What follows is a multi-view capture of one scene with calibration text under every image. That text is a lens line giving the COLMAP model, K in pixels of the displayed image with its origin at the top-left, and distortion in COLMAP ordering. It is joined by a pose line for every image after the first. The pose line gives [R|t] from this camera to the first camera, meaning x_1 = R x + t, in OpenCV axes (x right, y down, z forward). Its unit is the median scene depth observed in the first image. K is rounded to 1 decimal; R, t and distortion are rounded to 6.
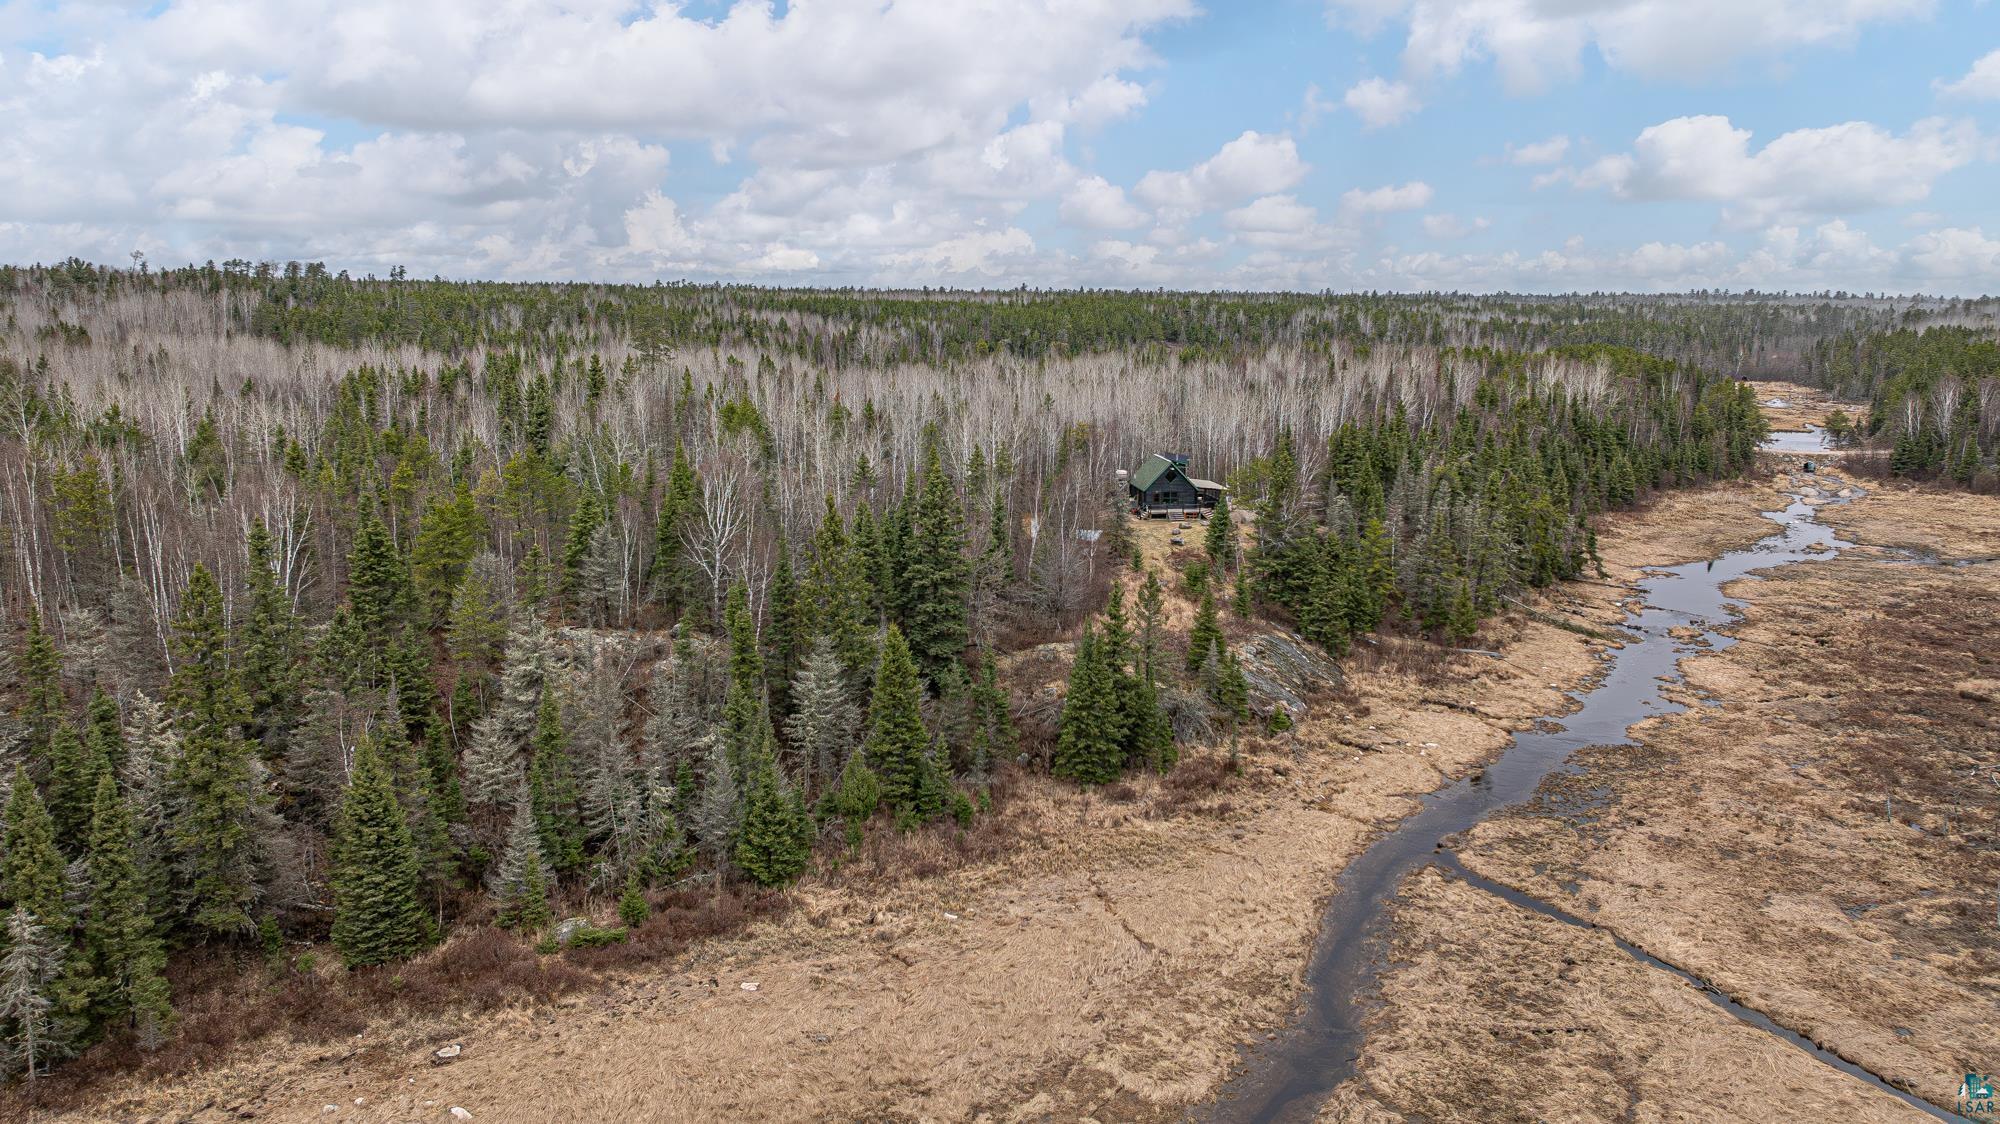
lens RADIAL K [[1445.9, 0, 998.3], [0, 1445.9, 552.7], [0, 0, 1]] dist [-0.024090, 0.008807]
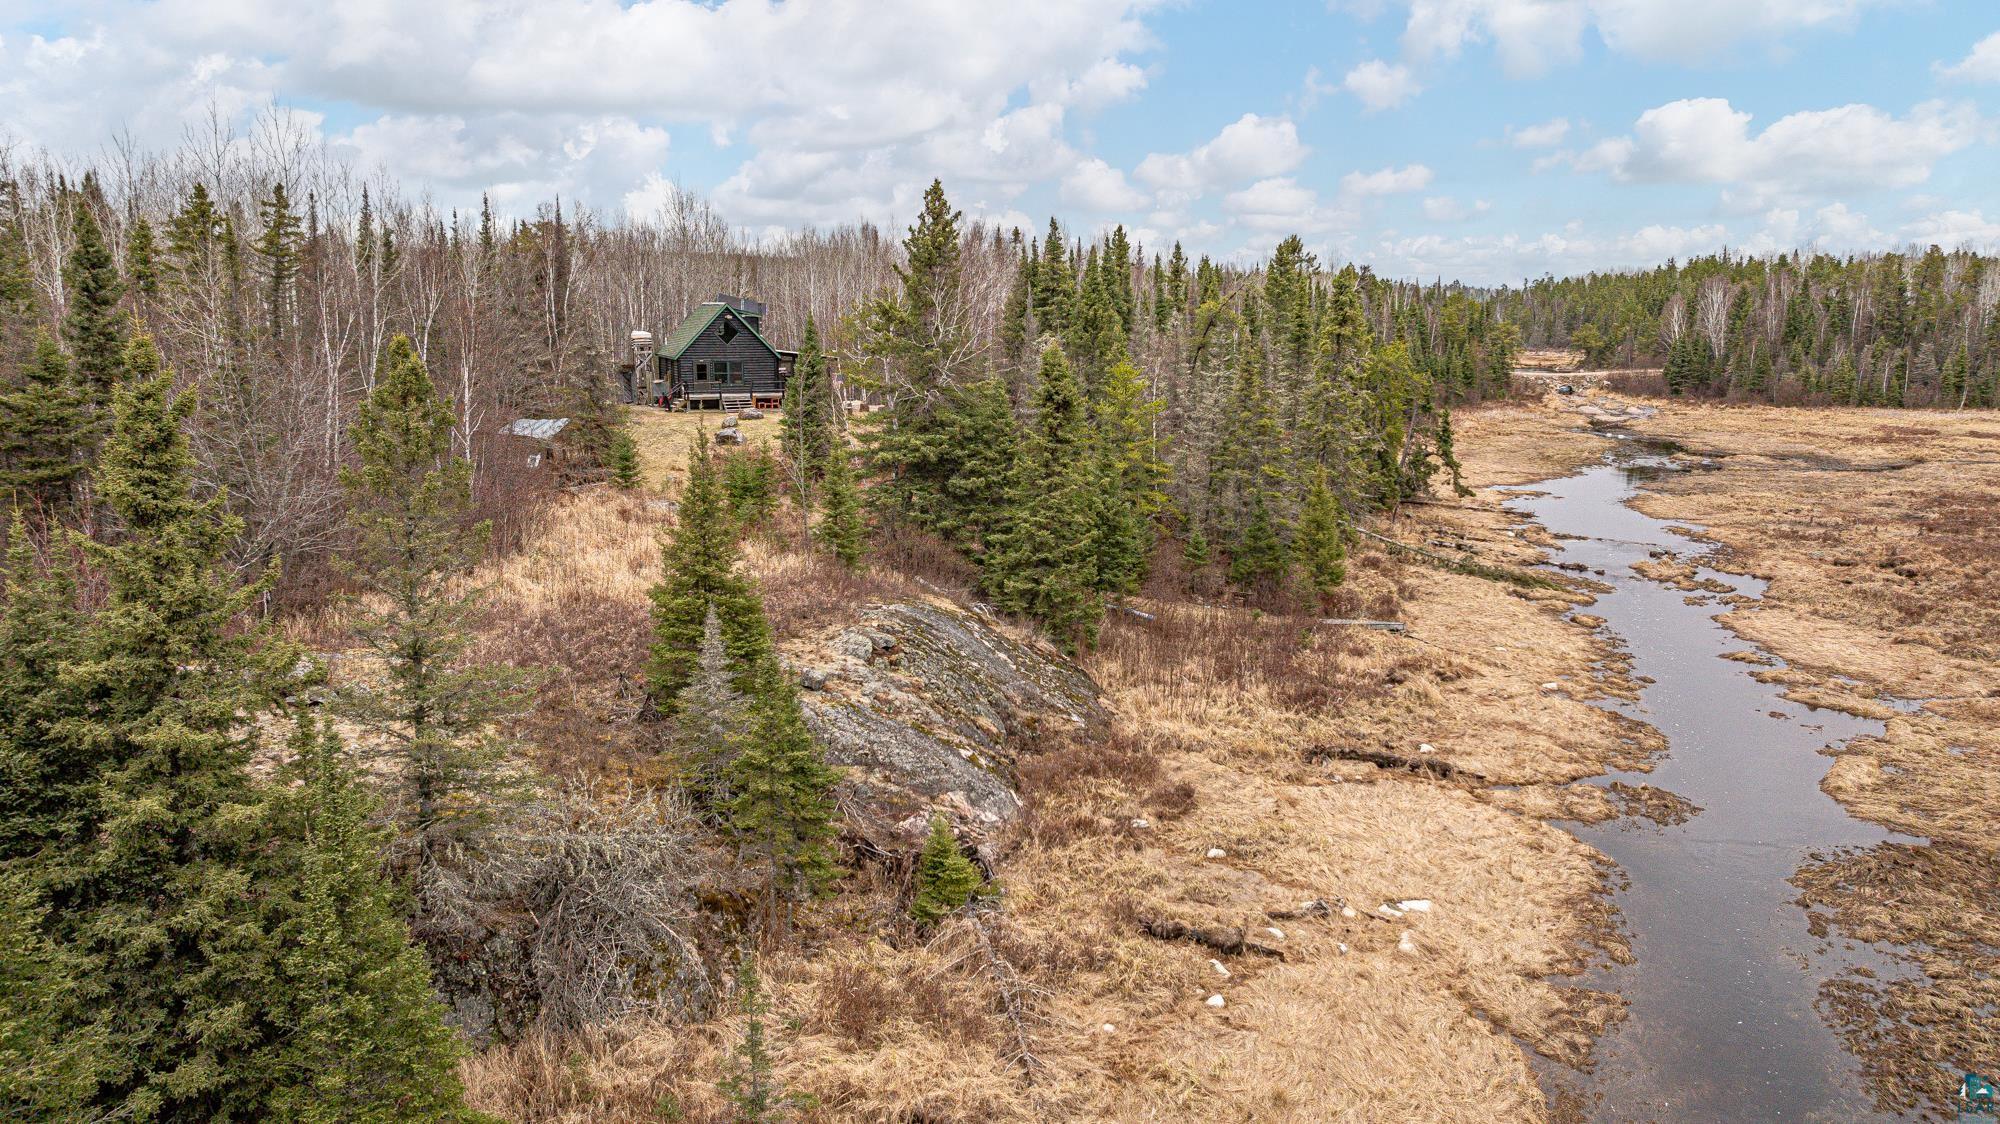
lens RADIAL K [[1445.9, 0, 1003.4], [0, 1445.9, 562.2], [0, 0, 1]] dist [-0.024090, 0.008807]
pose [[0.971545, -0.043546, 0.232817, 0.119938], [0.043154, 0.999045, 0.006778, 0.043292], [-0.232890, 0.003462, 0.972497, 0.606884]]
